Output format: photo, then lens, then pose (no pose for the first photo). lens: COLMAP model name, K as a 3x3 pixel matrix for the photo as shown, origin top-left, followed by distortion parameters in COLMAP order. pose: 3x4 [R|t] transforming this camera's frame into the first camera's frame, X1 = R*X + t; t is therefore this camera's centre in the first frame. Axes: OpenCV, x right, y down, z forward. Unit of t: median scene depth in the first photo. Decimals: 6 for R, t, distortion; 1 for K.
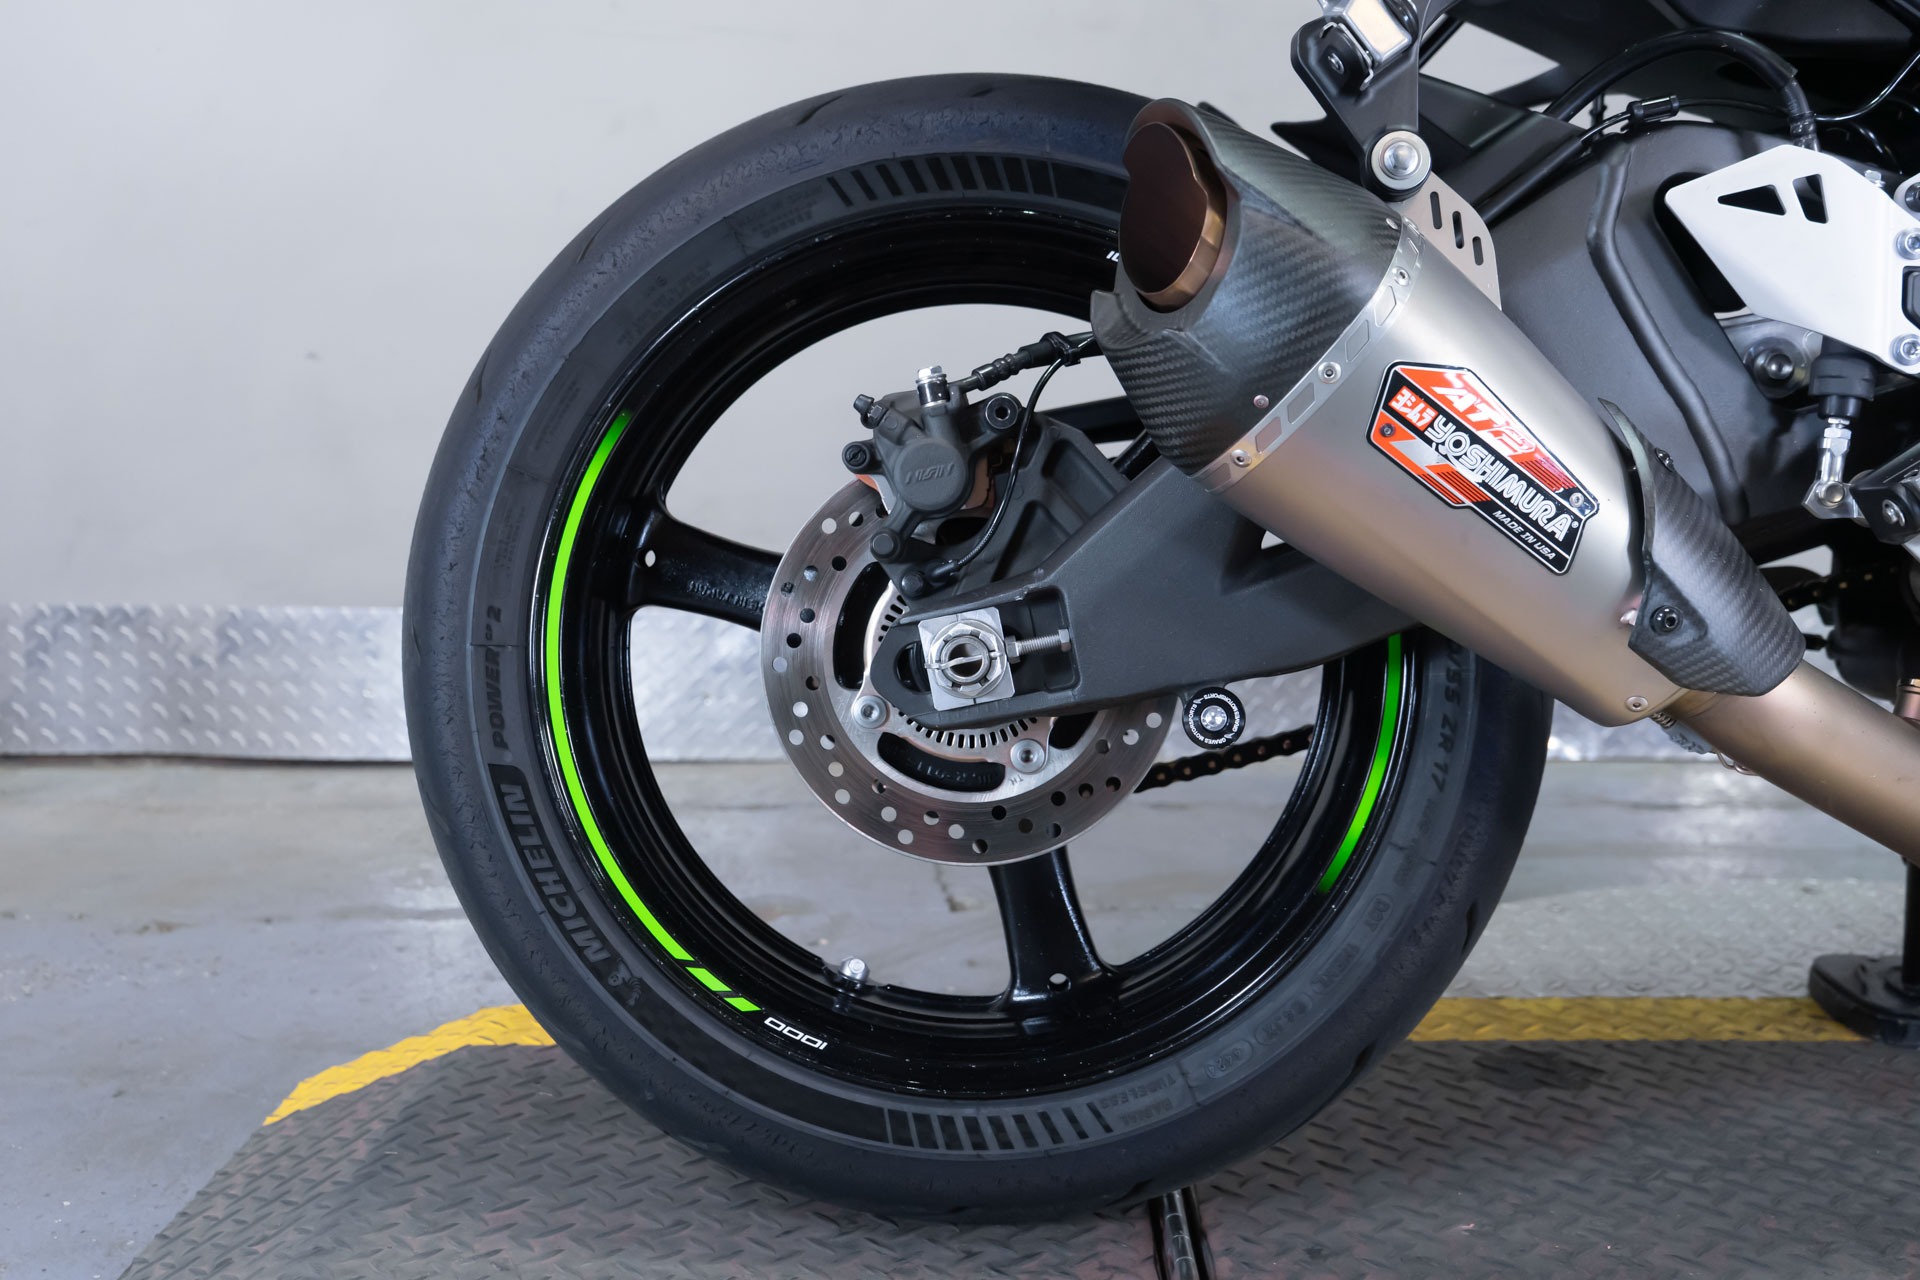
lens RADIAL K [[2030.8, 0, 958.4], [0, 2030.8, 616.0], [0, 0, 1]] dist [0.009162, 0.000000]
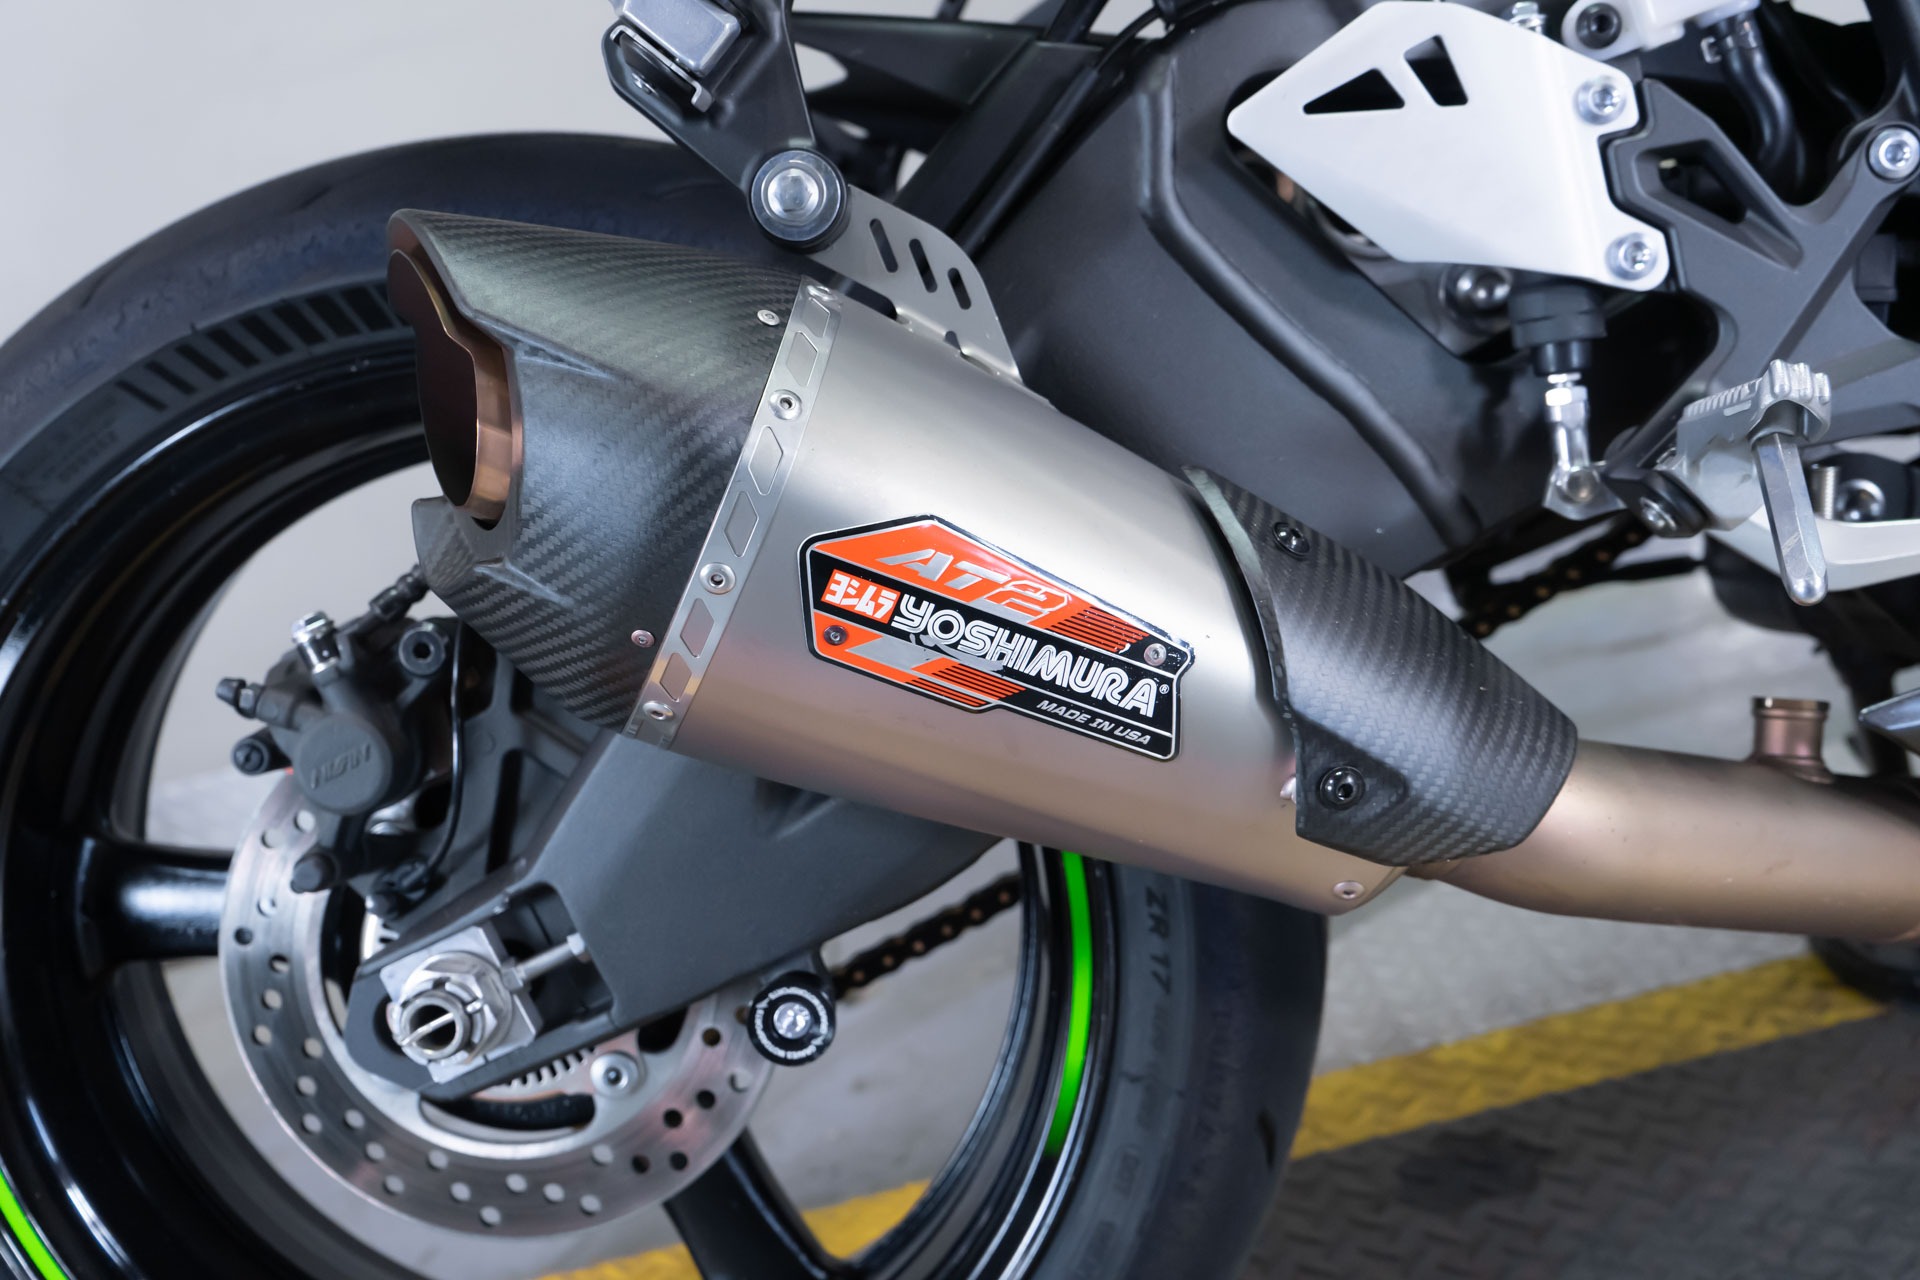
lens RADIAL K [[2030.8, 0, 951.8], [0, 2030.8, 632.7], [0, 0, 1]] dist [0.009162, 0.000000]
pose [[0.966258, -0.254075, -0.042325, 0.237394], [0.256445, 0.964320, 0.065744, -0.108326], [0.024111, -0.074380, 0.996938, 0.306342]]
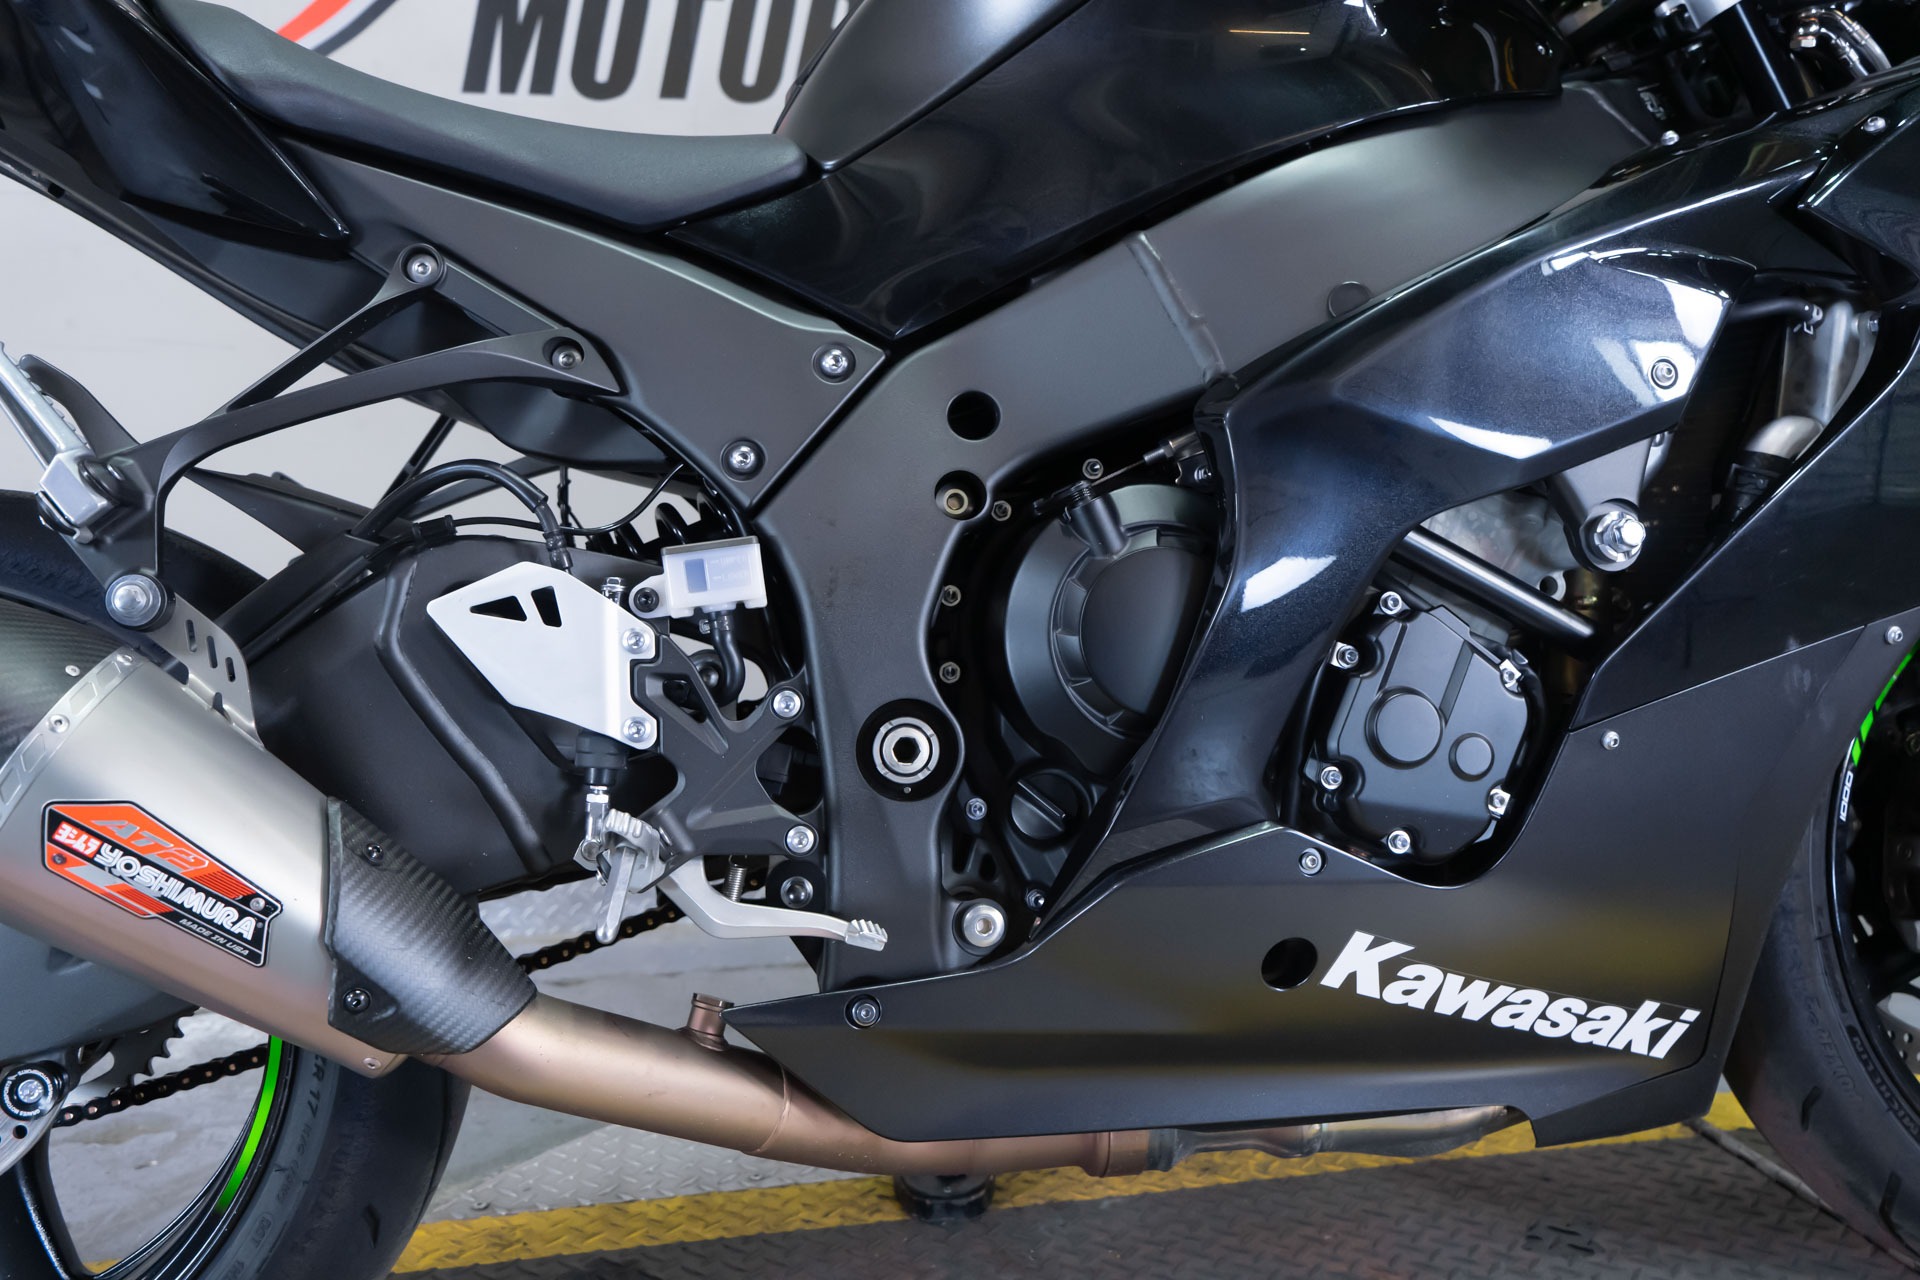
lens RADIAL K [[1615.7, 0, 978.5], [0, 1615.7, 614.4], [0, 0, 1]] dist [-0.017438, 0.027519]
pose [[0.986038, -0.044184, 0.160553, 0.494877], [0.054770, 0.996565, -0.062119, -0.123221], [-0.157256, 0.070045, 0.985071, 0.034756]]
